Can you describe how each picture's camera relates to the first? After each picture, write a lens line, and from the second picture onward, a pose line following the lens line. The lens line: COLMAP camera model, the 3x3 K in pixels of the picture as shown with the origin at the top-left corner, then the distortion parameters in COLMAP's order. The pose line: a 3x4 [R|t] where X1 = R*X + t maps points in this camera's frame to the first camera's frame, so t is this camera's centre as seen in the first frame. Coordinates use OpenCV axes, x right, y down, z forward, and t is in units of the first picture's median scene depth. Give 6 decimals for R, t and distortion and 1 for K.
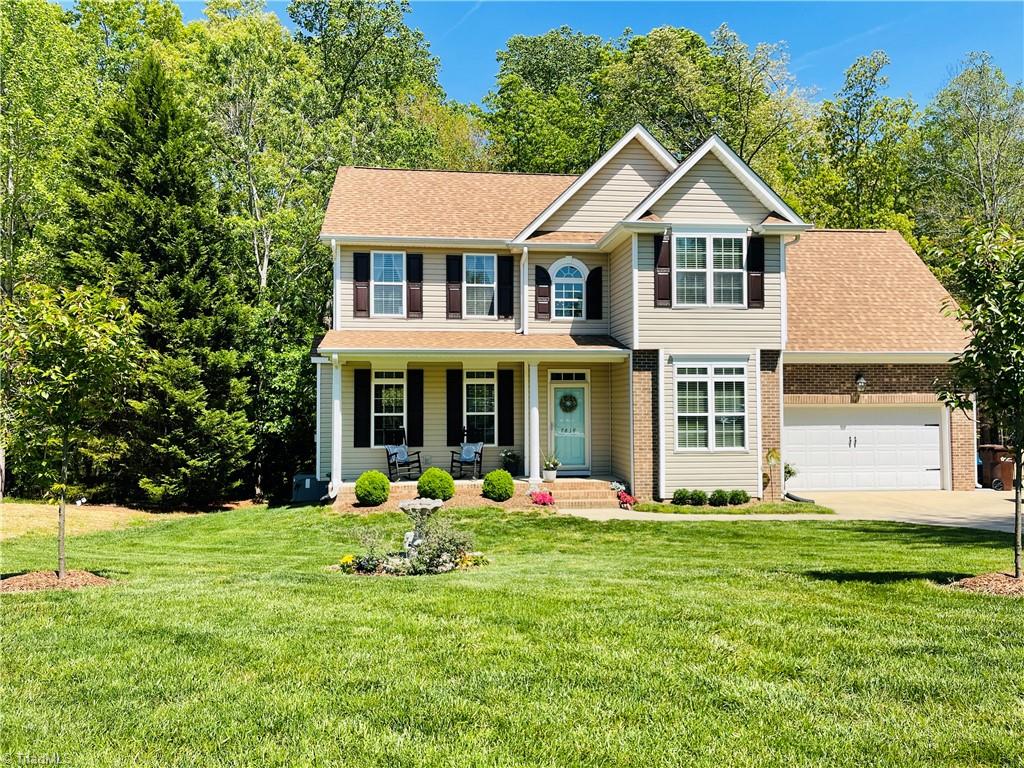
lens RADIAL K [[775.7, 0, 511.2], [0, 775.7, 384.8], [0, 0, 1]] dist [0.030928, -0.005076]
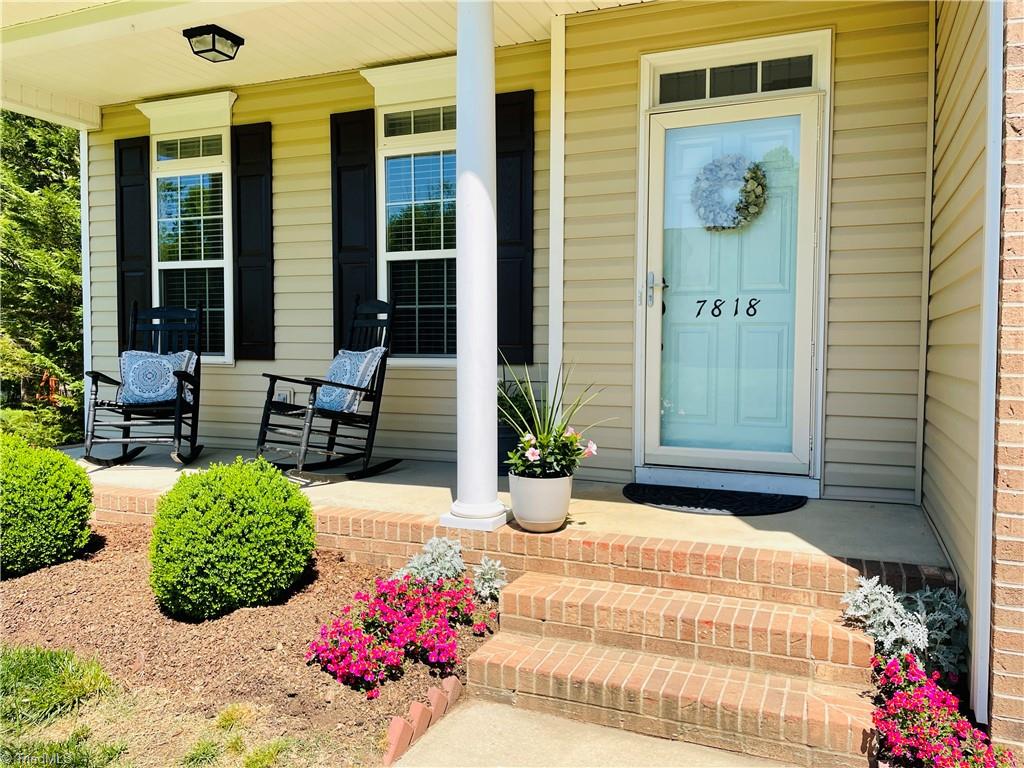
lens RADIAL K [[775.7, 0, 515.6], [0, 775.7, 383.3], [0, 0, 1]] dist [0.030928, -0.005076]
pose [[0.874587, 0.031601, -0.483838, 0.135001], [0.000040, 0.997869, 0.065246, 0.067189], [0.484868, -0.057083, 0.872722, 0.758403]]
